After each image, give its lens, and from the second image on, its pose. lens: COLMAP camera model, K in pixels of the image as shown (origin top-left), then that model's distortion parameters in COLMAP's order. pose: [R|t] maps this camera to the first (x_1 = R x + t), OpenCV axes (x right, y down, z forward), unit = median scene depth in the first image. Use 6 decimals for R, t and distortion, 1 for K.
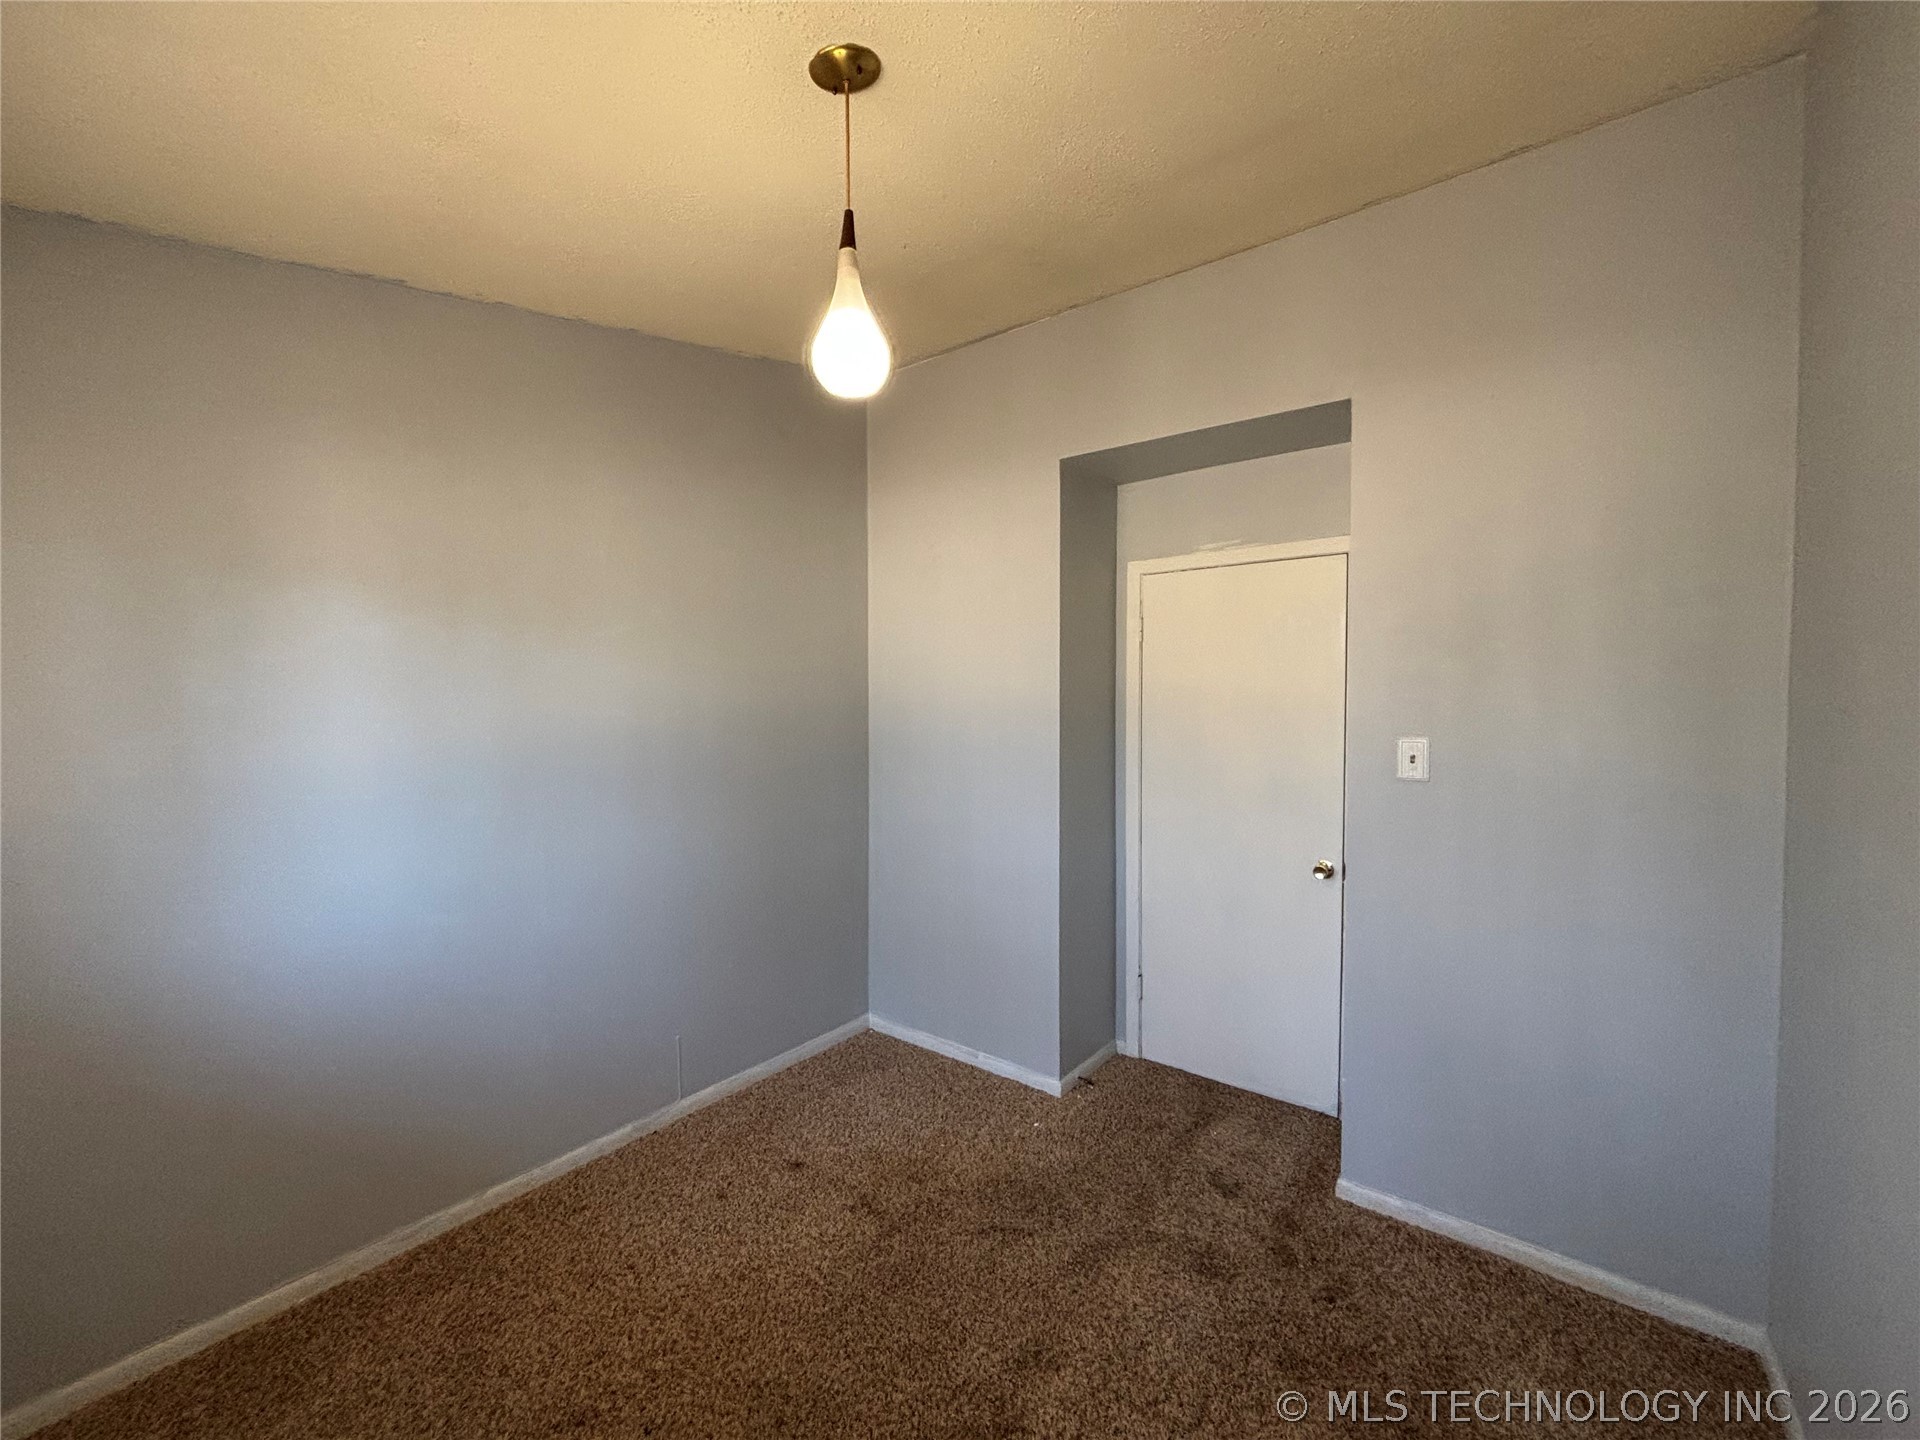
lens RADIAL K [[783.7, 0, 960.0], [0, 783.7, 720.0], [0, 0, 1]] dist [0.004546, 0.000183]
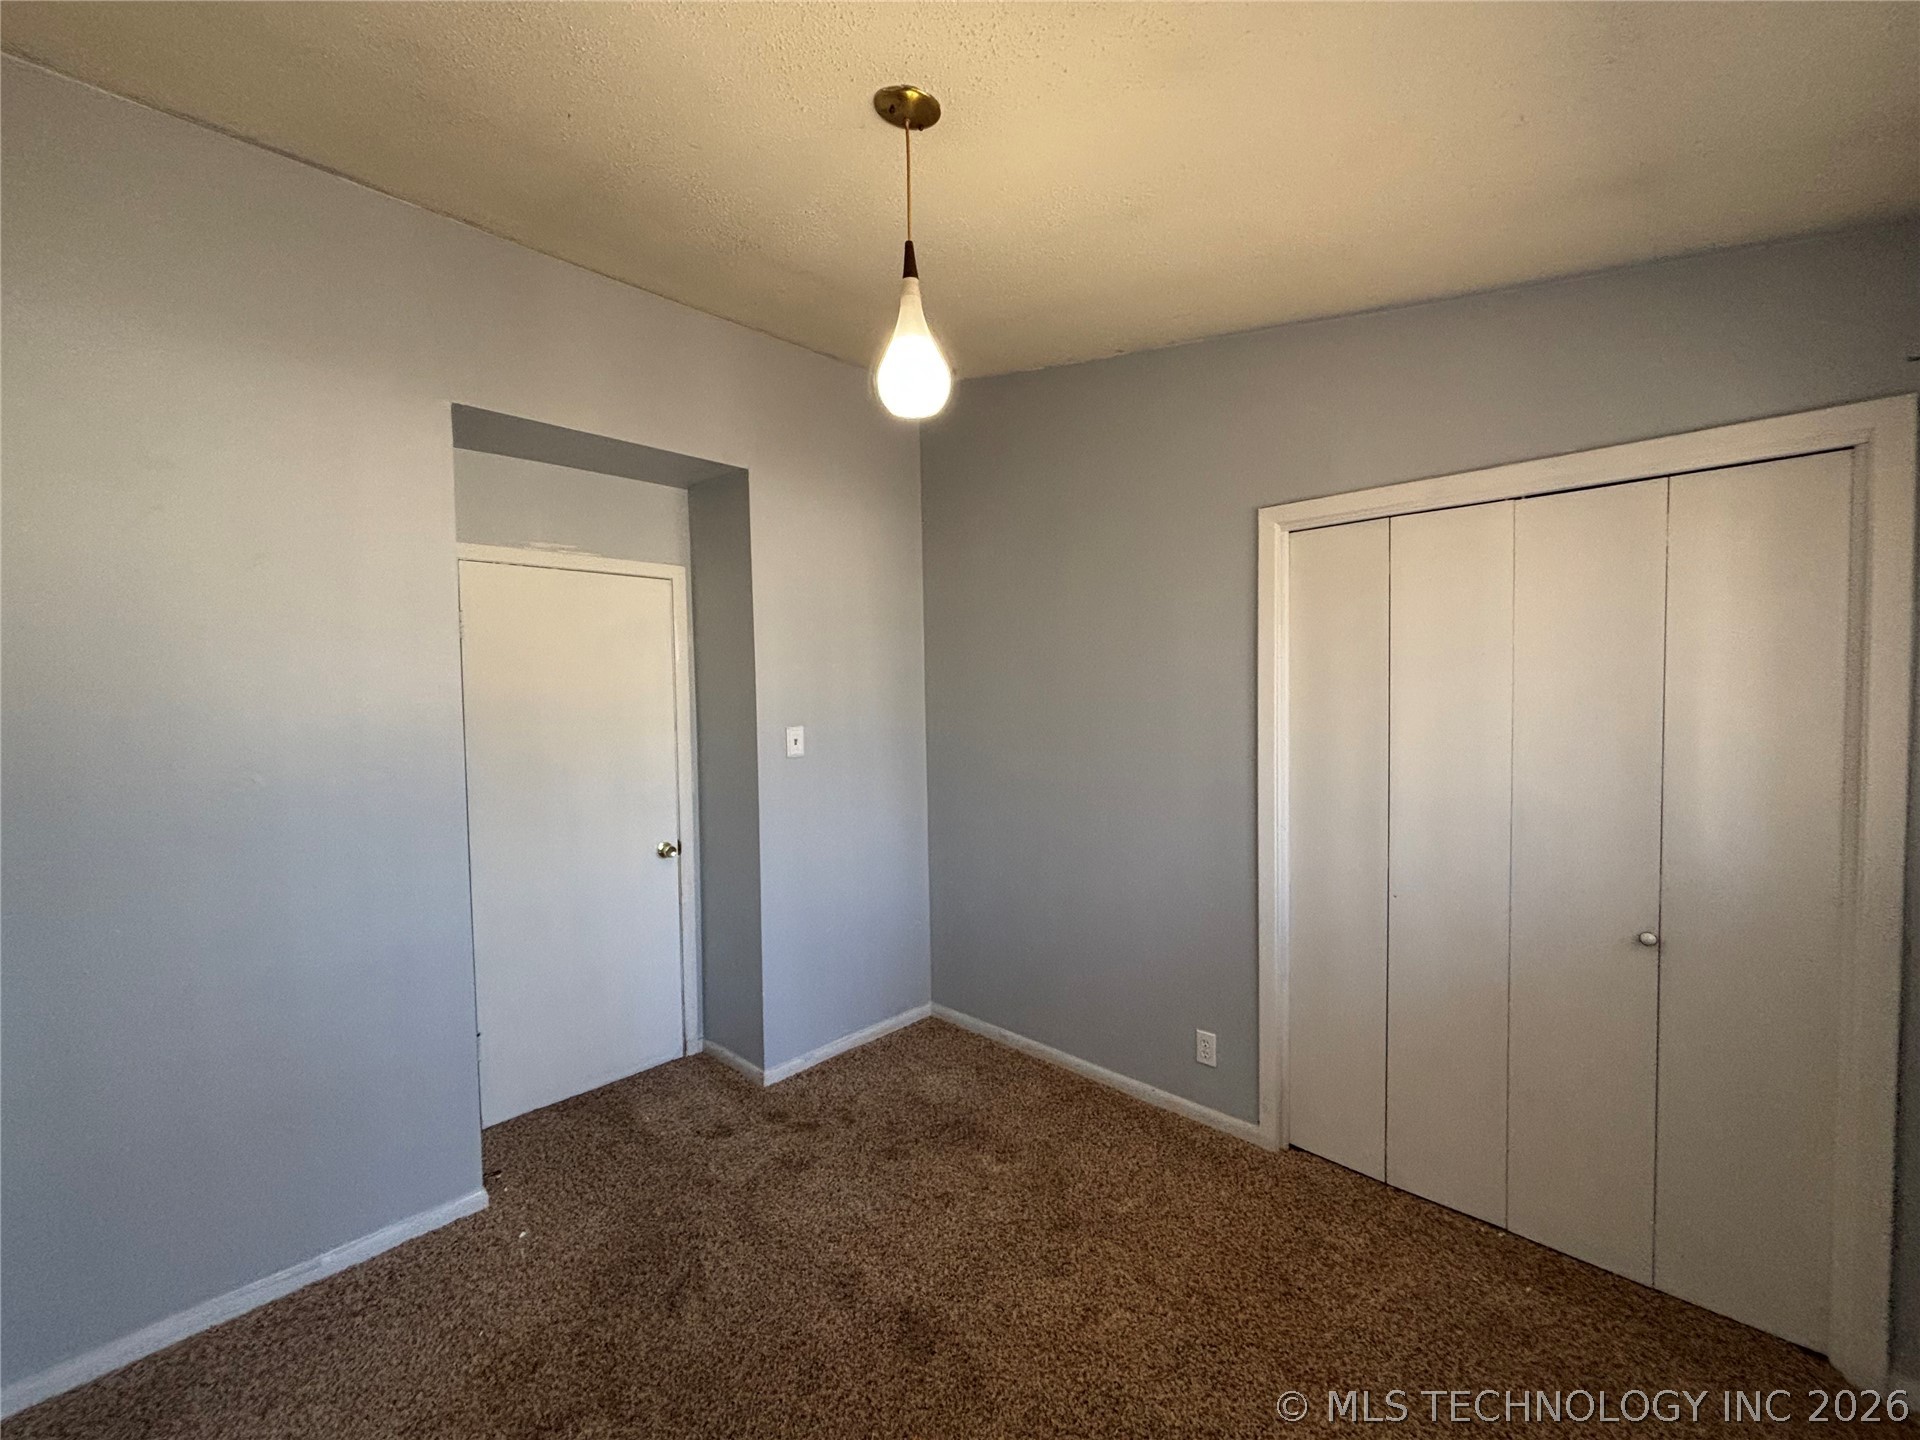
lens RADIAL K [[783.7, 0, 960.0], [0, 783.7, 720.0], [0, 0, 1]] dist [0.004546, 0.000183]
pose [[0.103113, -0.036886, 0.993986, -0.780664], [0.048101, 0.998328, 0.032057, -0.020549], [-0.993506, 0.044506, 0.104715, 0.544218]]
